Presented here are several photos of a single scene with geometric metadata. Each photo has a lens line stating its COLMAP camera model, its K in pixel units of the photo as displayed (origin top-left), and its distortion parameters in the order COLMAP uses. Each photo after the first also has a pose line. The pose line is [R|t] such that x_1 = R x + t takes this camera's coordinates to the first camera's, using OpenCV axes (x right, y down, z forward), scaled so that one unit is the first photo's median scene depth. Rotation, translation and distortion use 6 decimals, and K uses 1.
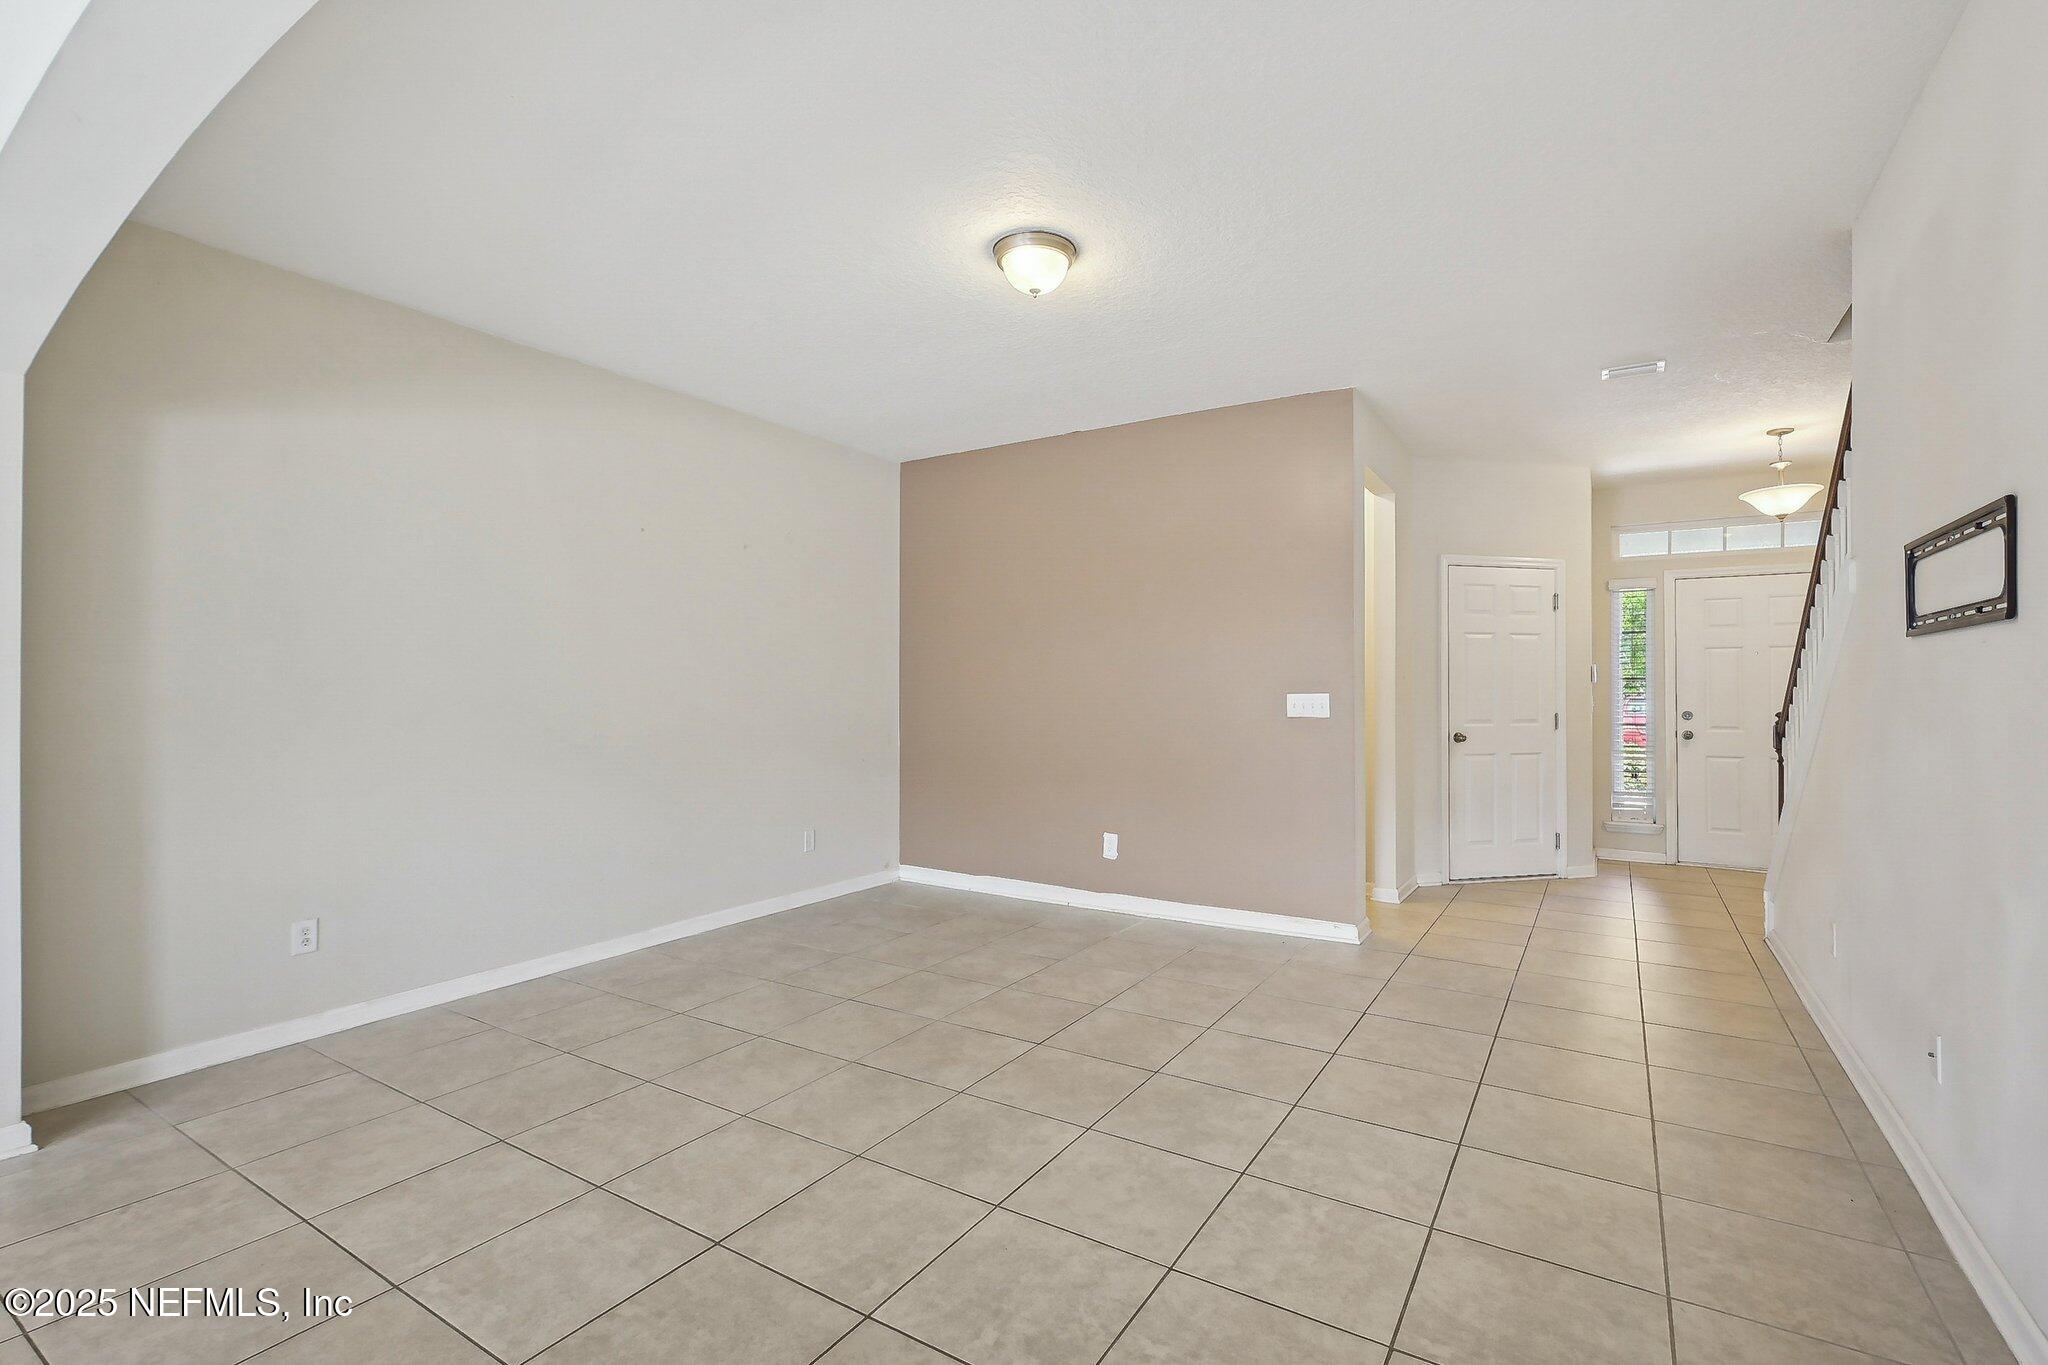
lens RADIAL K [[916.3, 0, 1051.7], [0, 916.3, 674.2], [0, 0, 1]] dist [-0.000563, -0.002084]
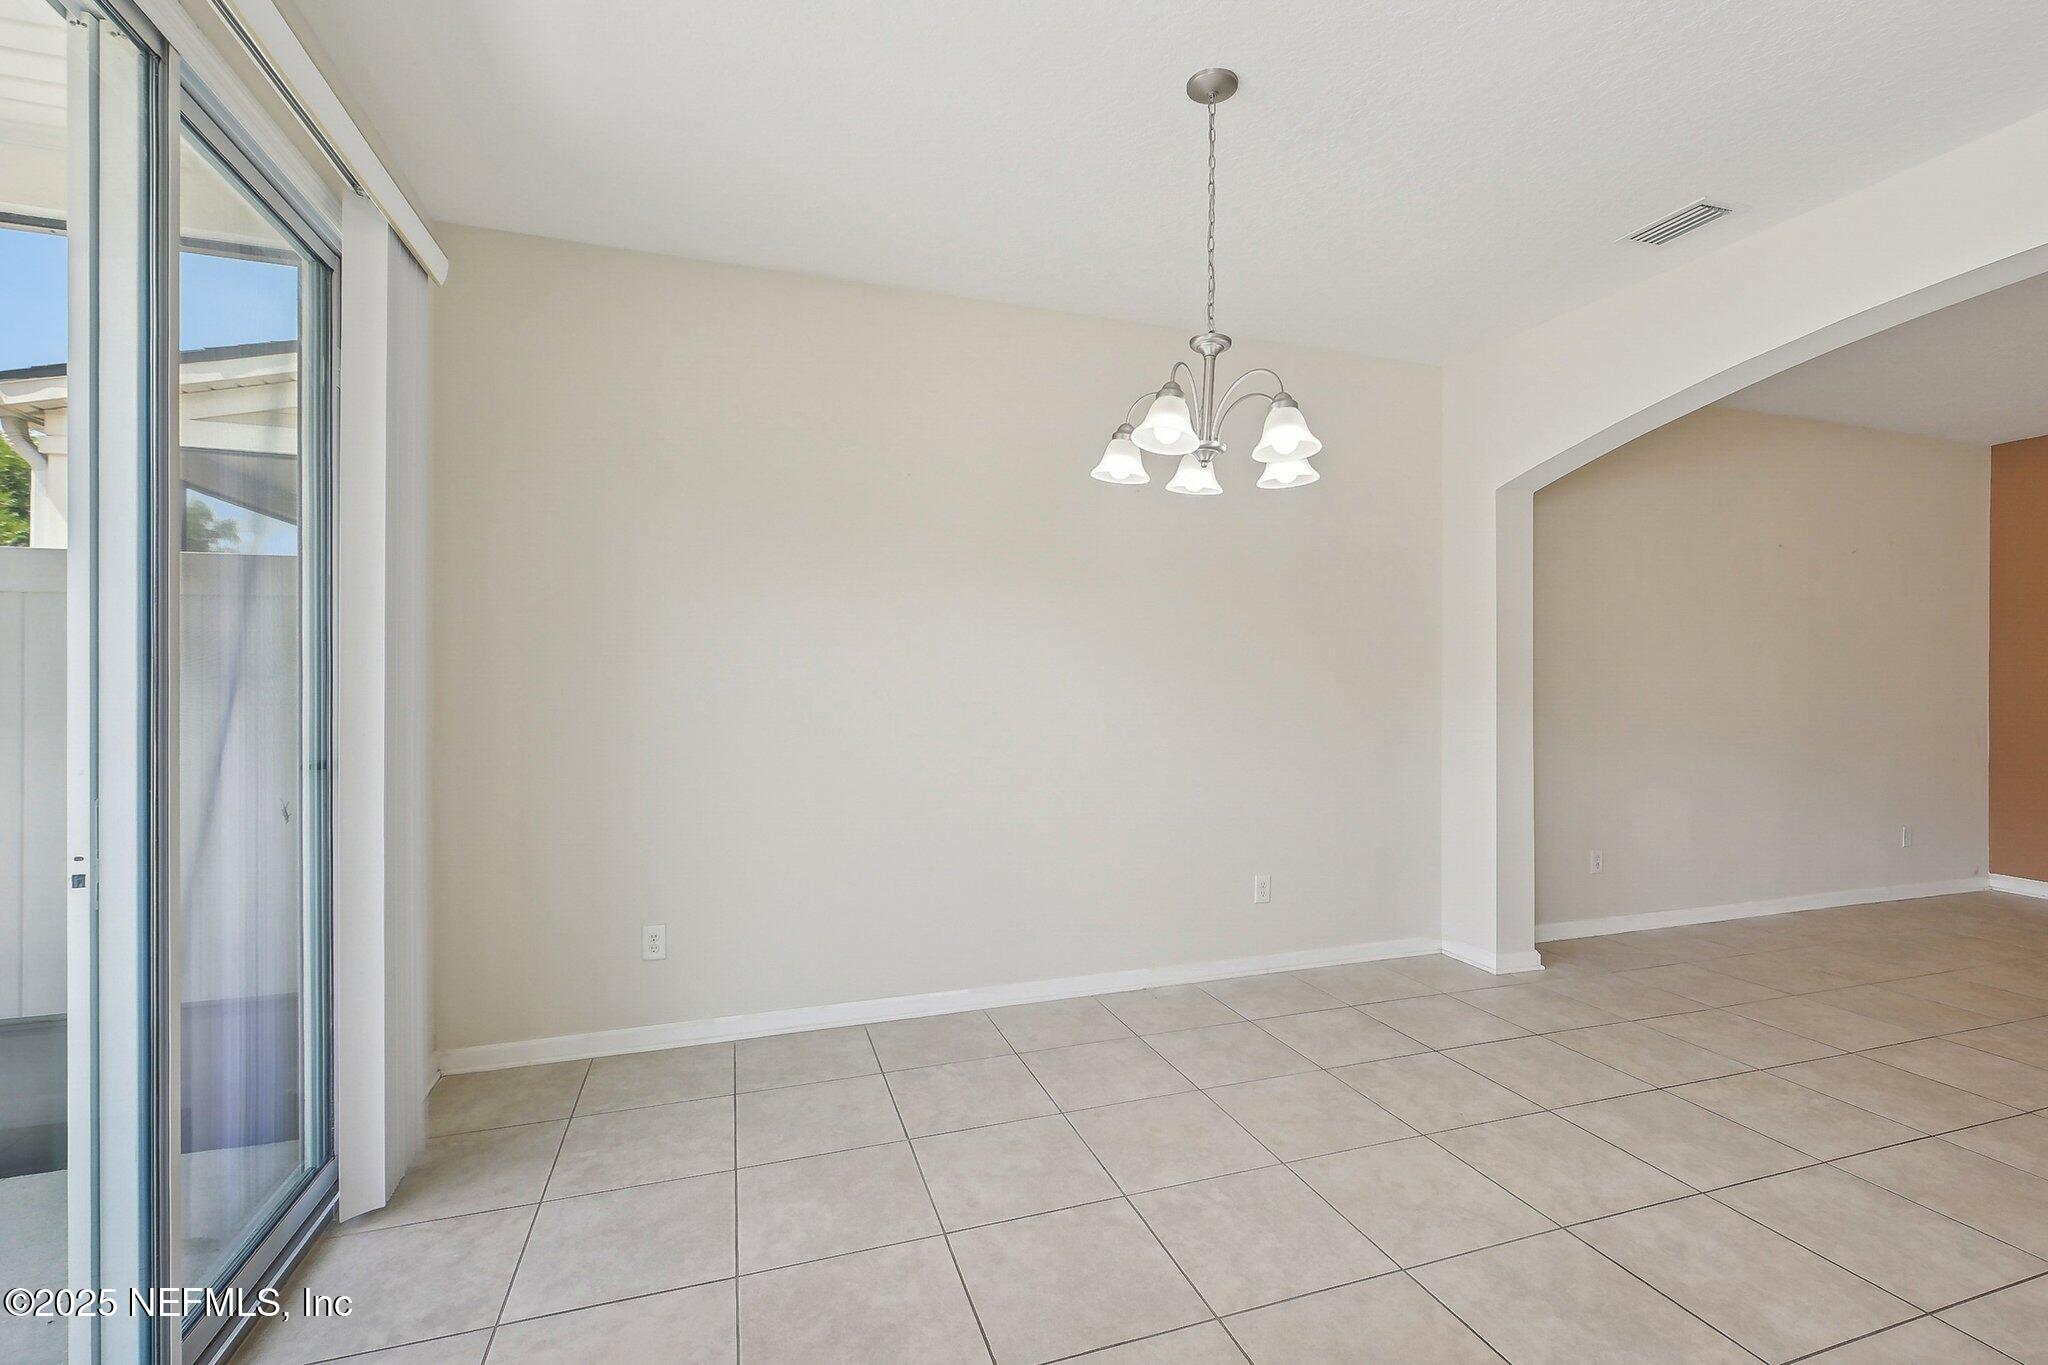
lens RADIAL K [[916.3, 0, 1041.4], [0, 916.3, 657.9], [0, 0, 1]] dist [-0.000563, -0.002084]
pose [[0.768801, -0.008749, -0.639428, -0.397027], [0.005080, 0.999958, -0.007574, -0.013643], [0.639467, 0.002574, 0.768814, -0.436578]]
